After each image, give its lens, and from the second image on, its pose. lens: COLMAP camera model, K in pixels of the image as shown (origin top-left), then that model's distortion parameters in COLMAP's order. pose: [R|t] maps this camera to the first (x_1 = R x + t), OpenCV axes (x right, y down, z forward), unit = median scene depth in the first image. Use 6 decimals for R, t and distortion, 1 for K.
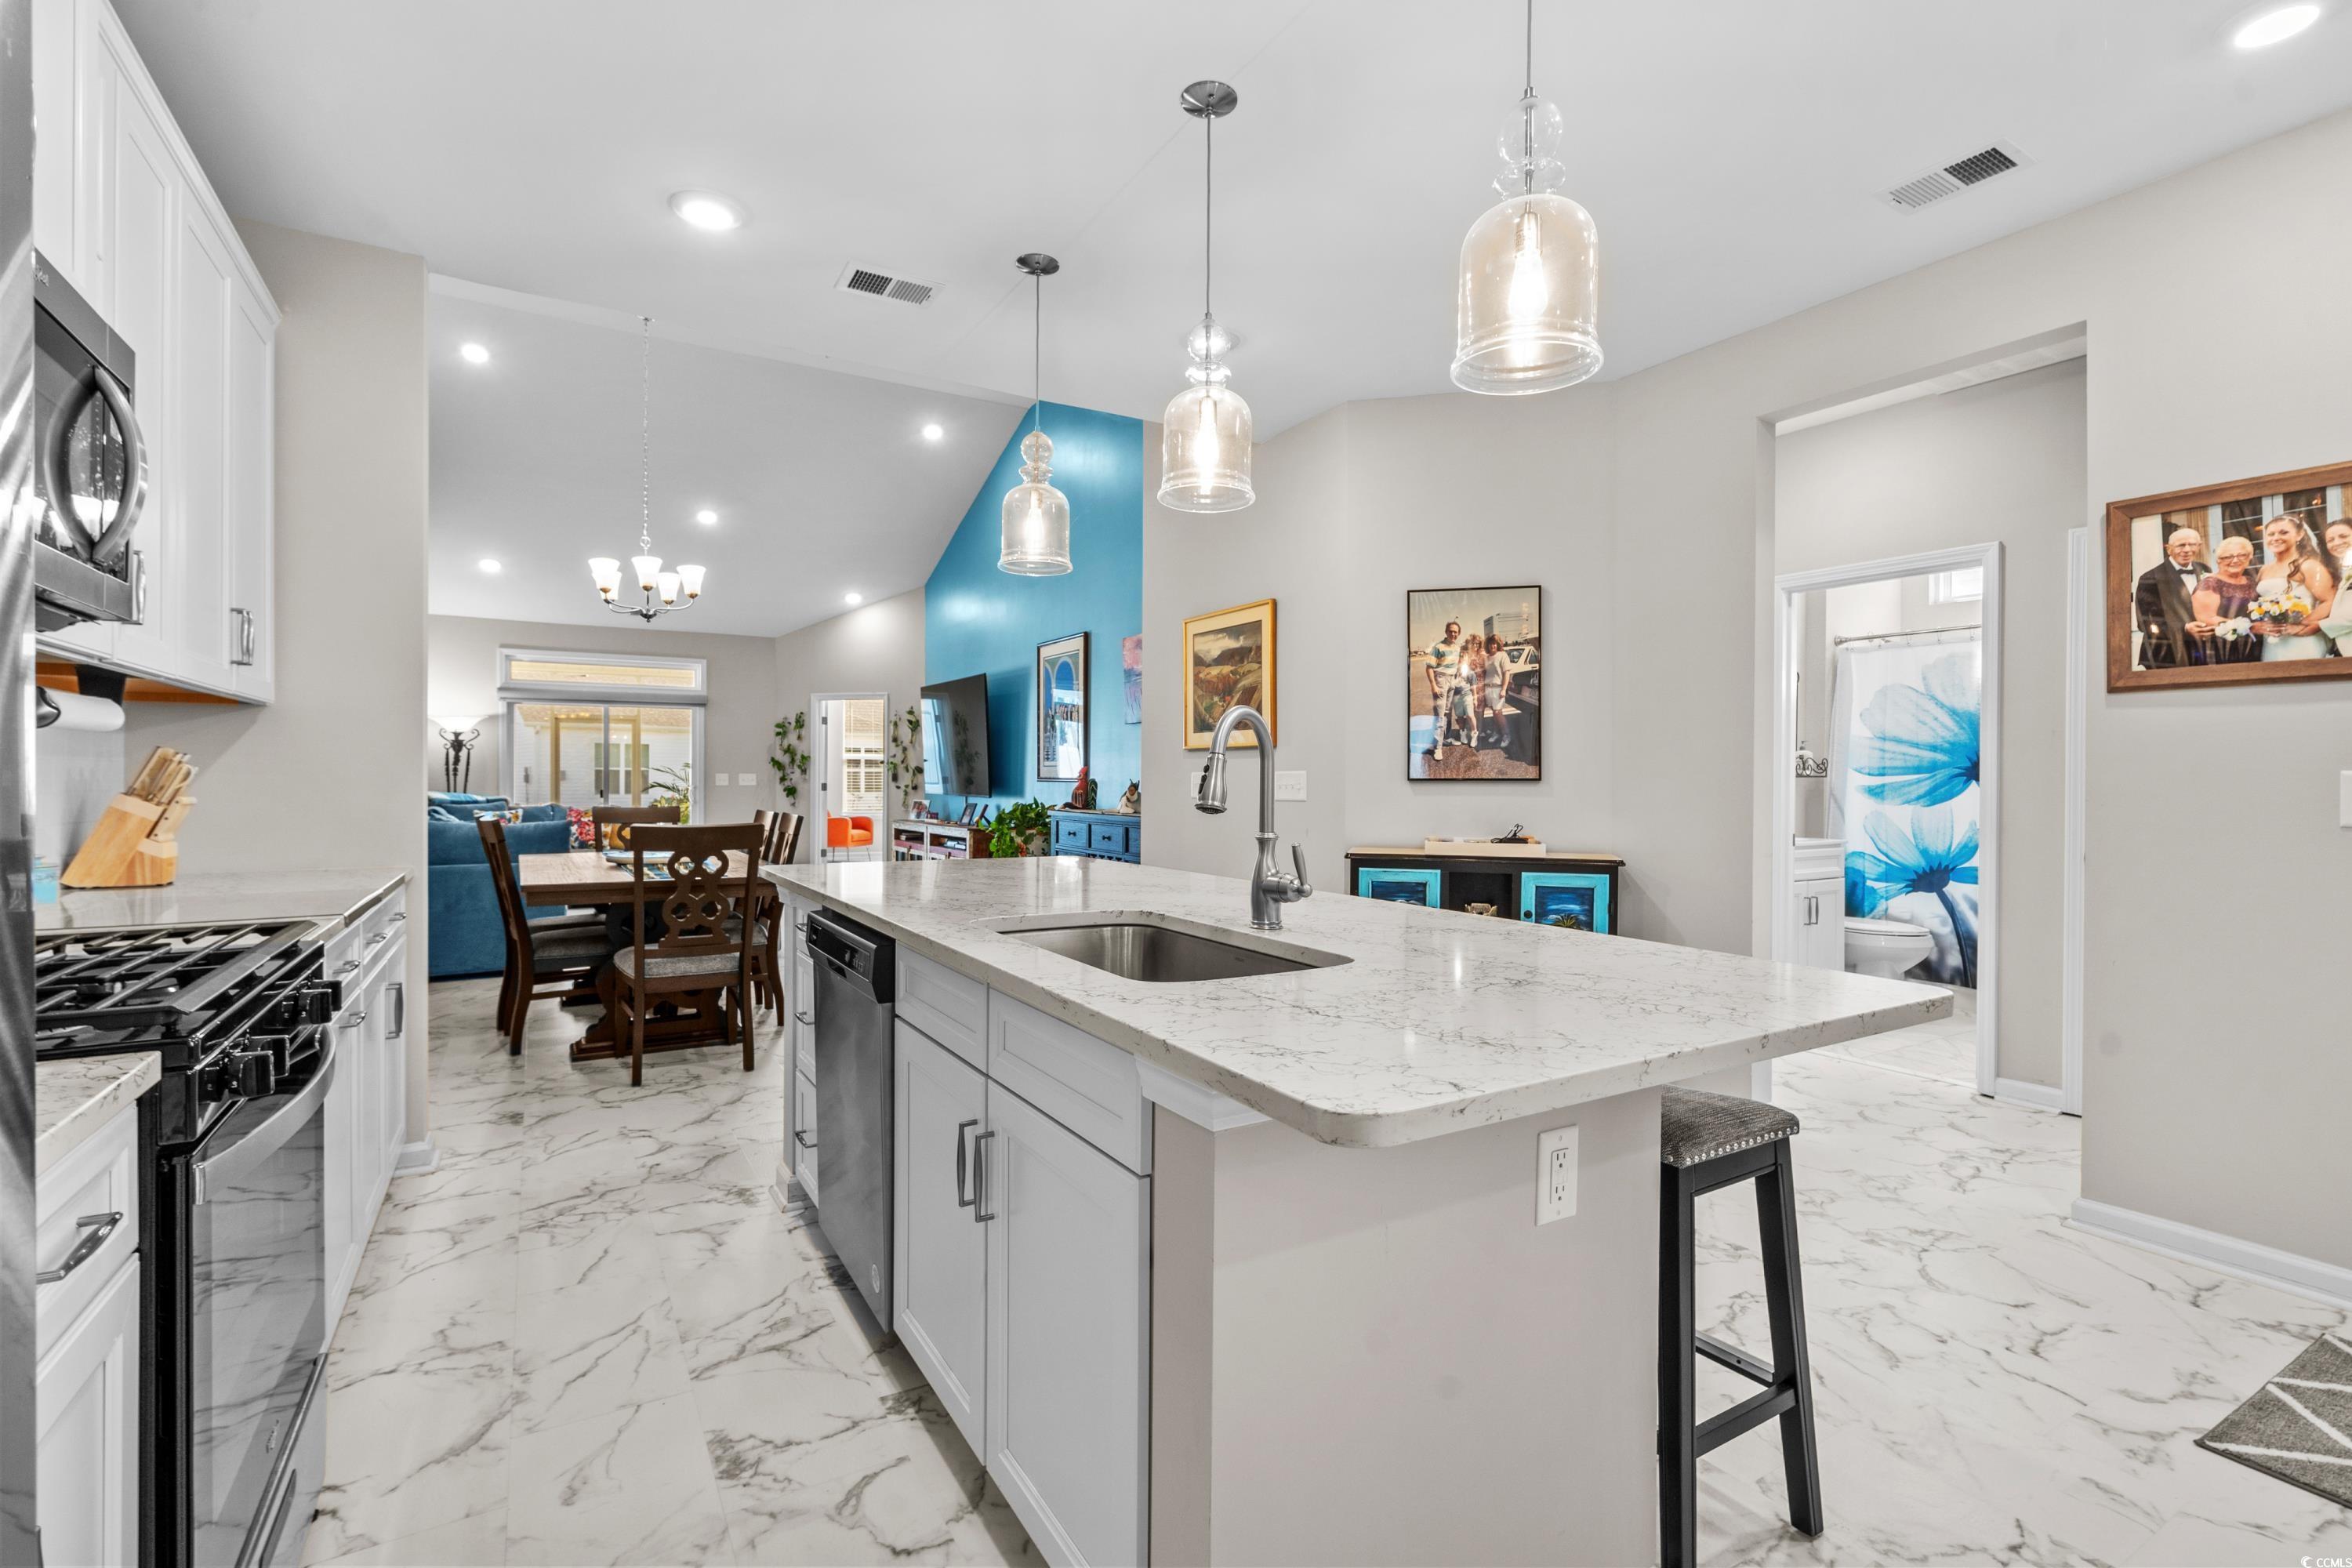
lens RADIAL K [[1067.0, 0, 1168.8], [0, 1067.0, 785.0], [0, 0, 1]] dist [-0.001112, -0.000104]
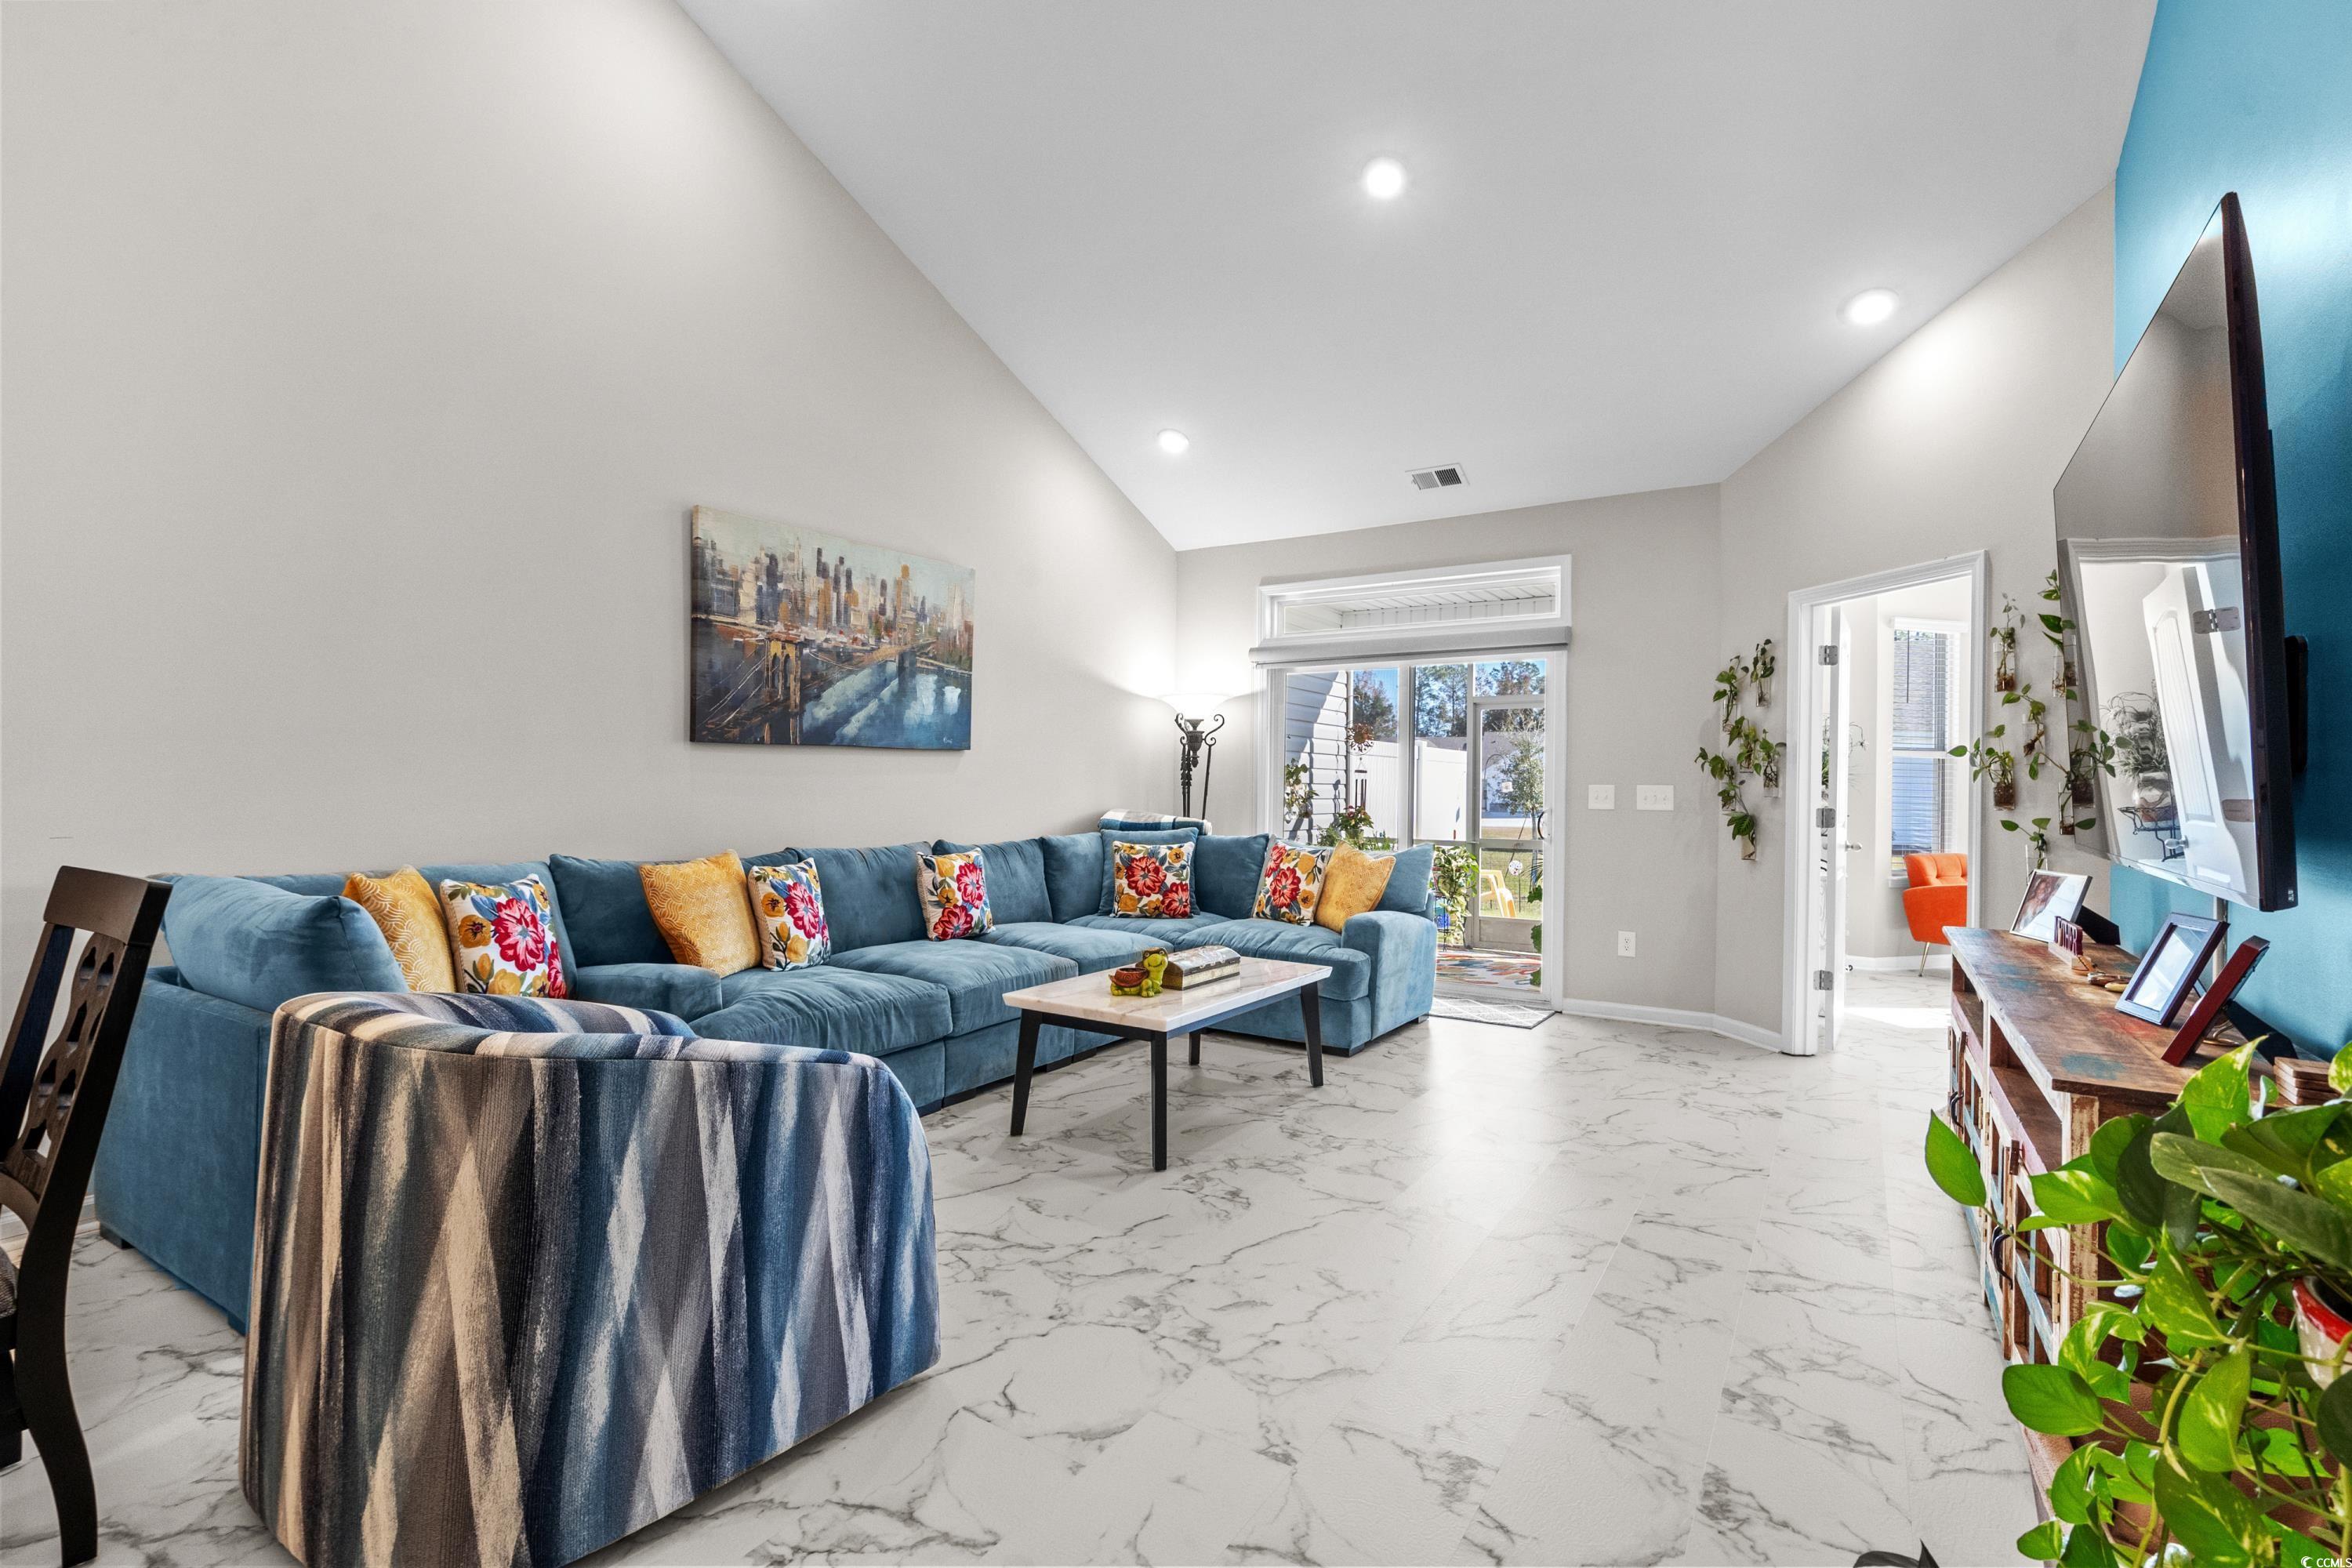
lens RADIAL K [[1060.4, 0, 1176.0], [0, 1060.4, 784.0], [0, 0, 1]] dist [-0.004579, -0.000042]
pose [[0.448481, 0.000143, -0.893792, -0.215718], [-0.017945, 0.999800, -0.008844, -0.009195], [0.893612, 0.020006, 0.448394, 1.755708]]
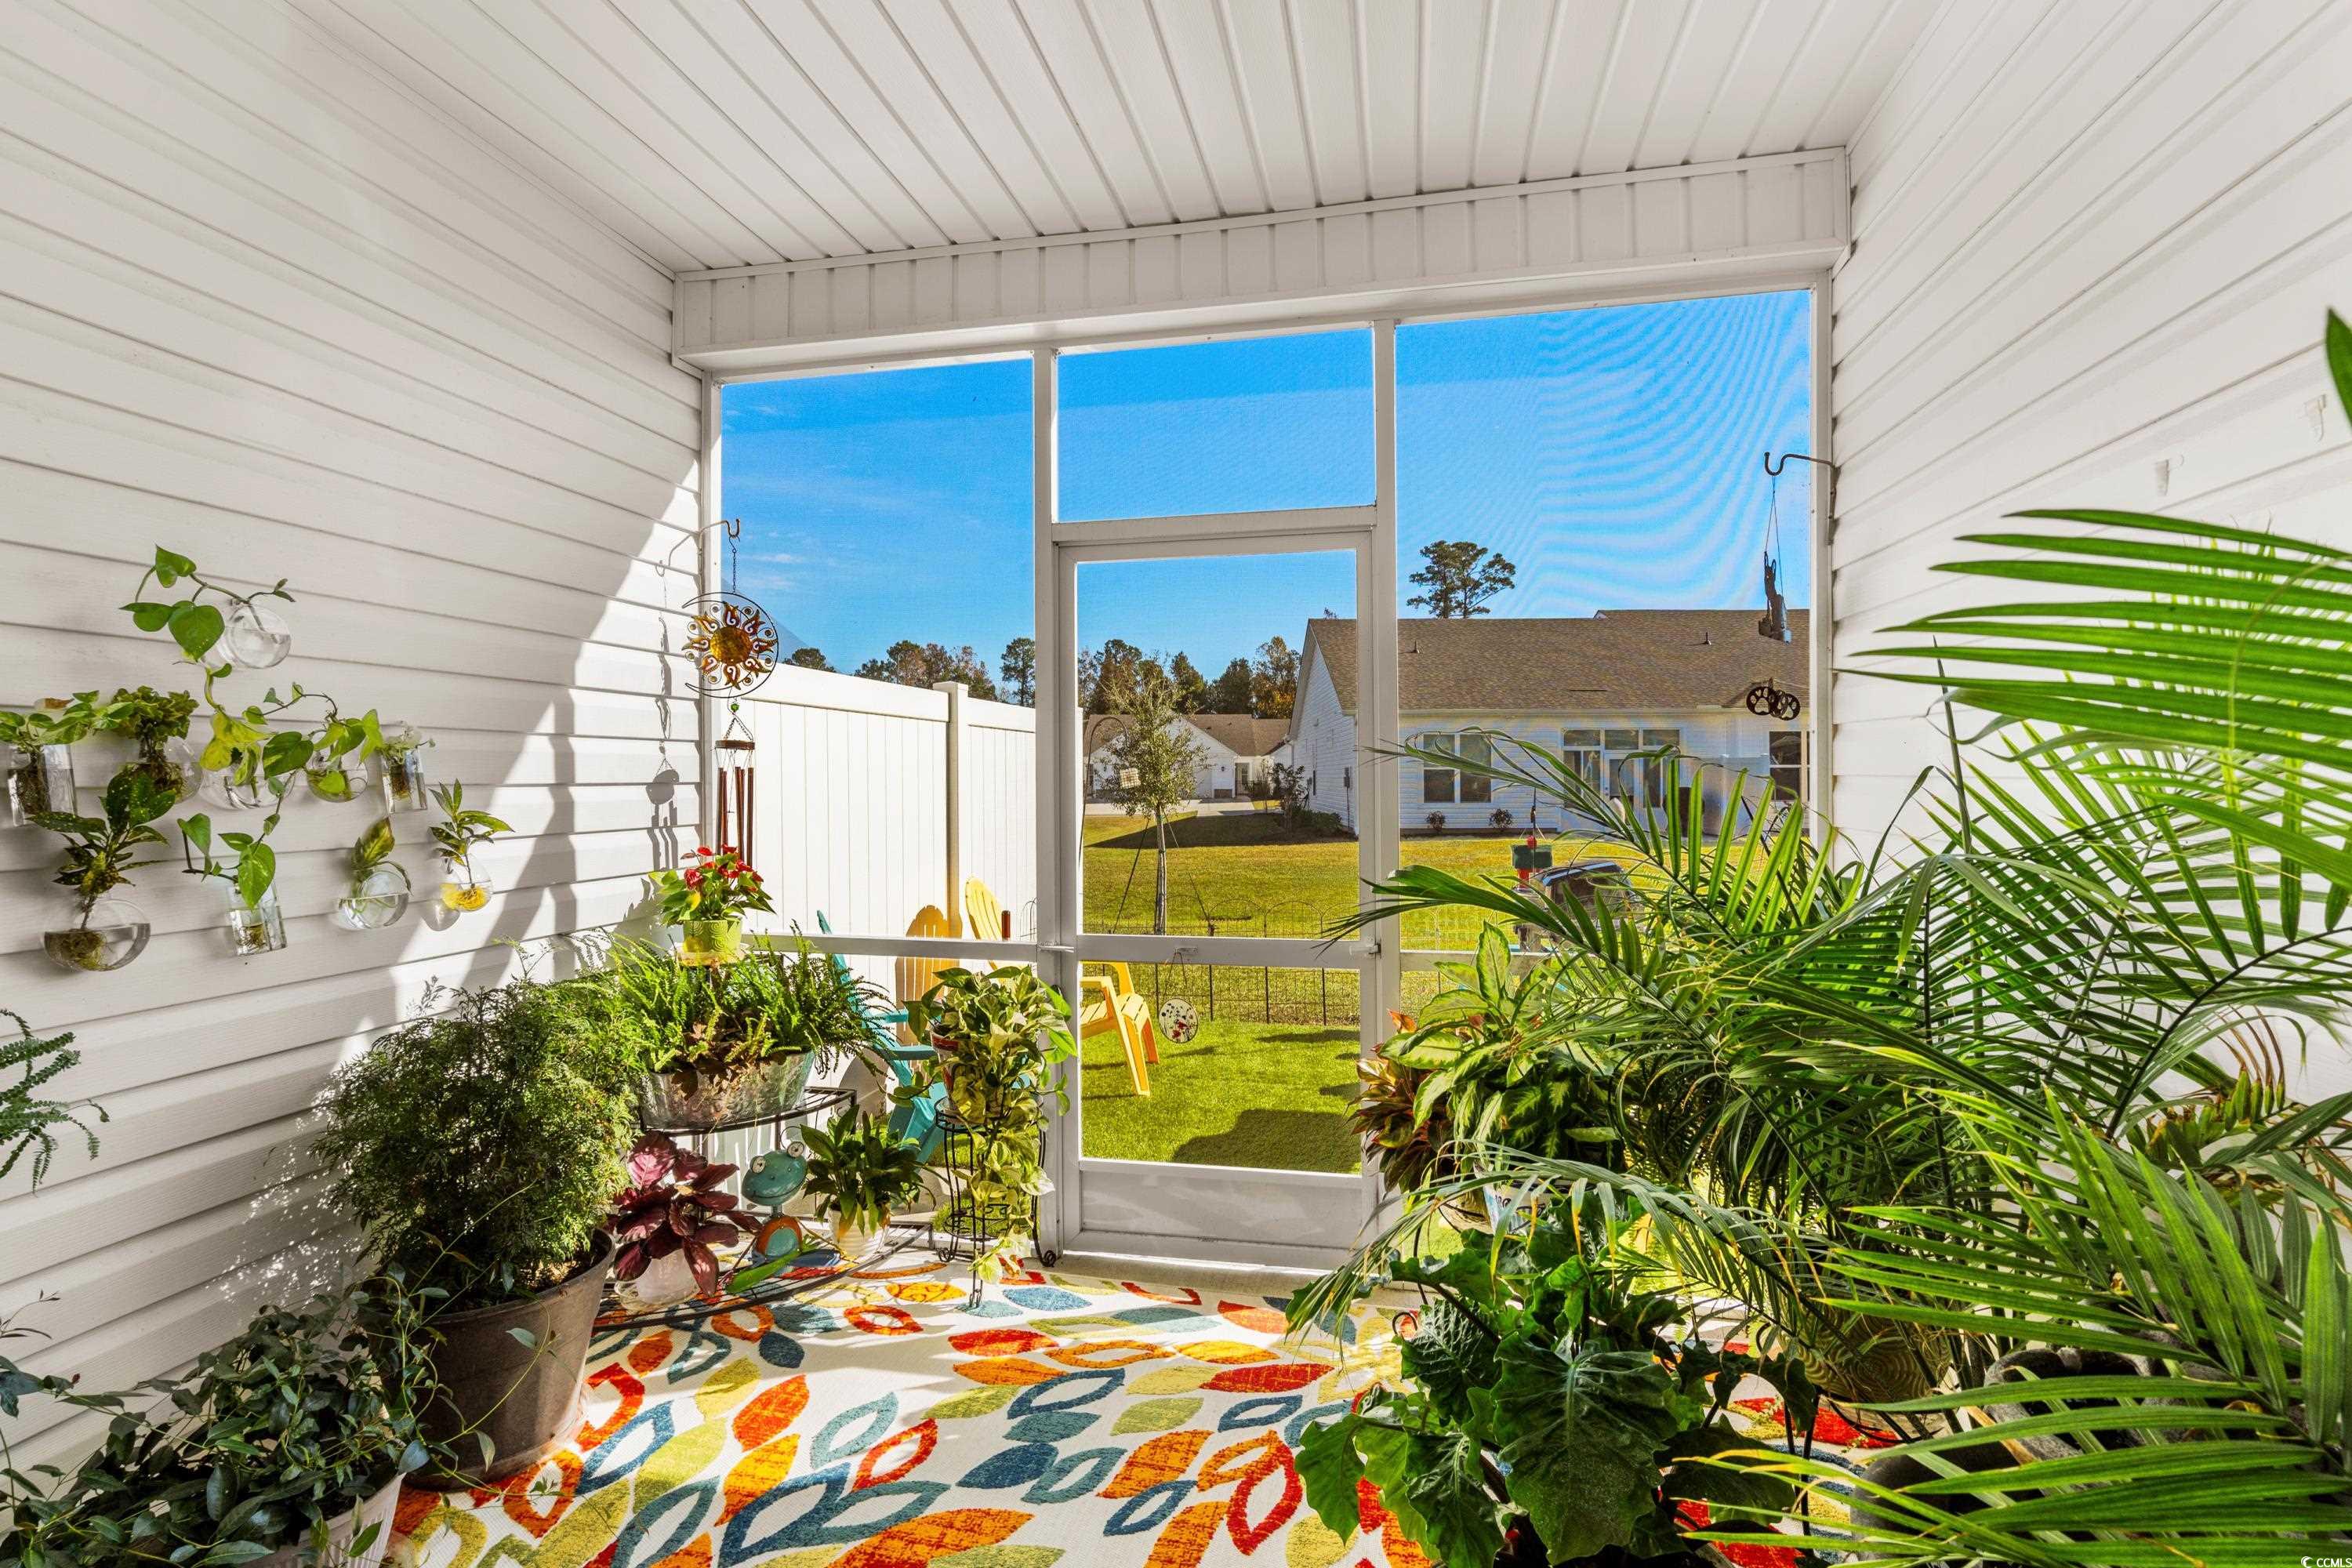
lens RADIAL K [[1062.2, 0, 1179.3], [0, 1062.2, 789.0], [0, 0, 1]] dist [-0.000707, -0.000448]
pose [[0.737345, 0.000536, -0.675517, -1.315920], [0.003595, 0.999982, 0.004717, -0.034060], [0.675507, -0.005907, 0.737330, 2.784503]]
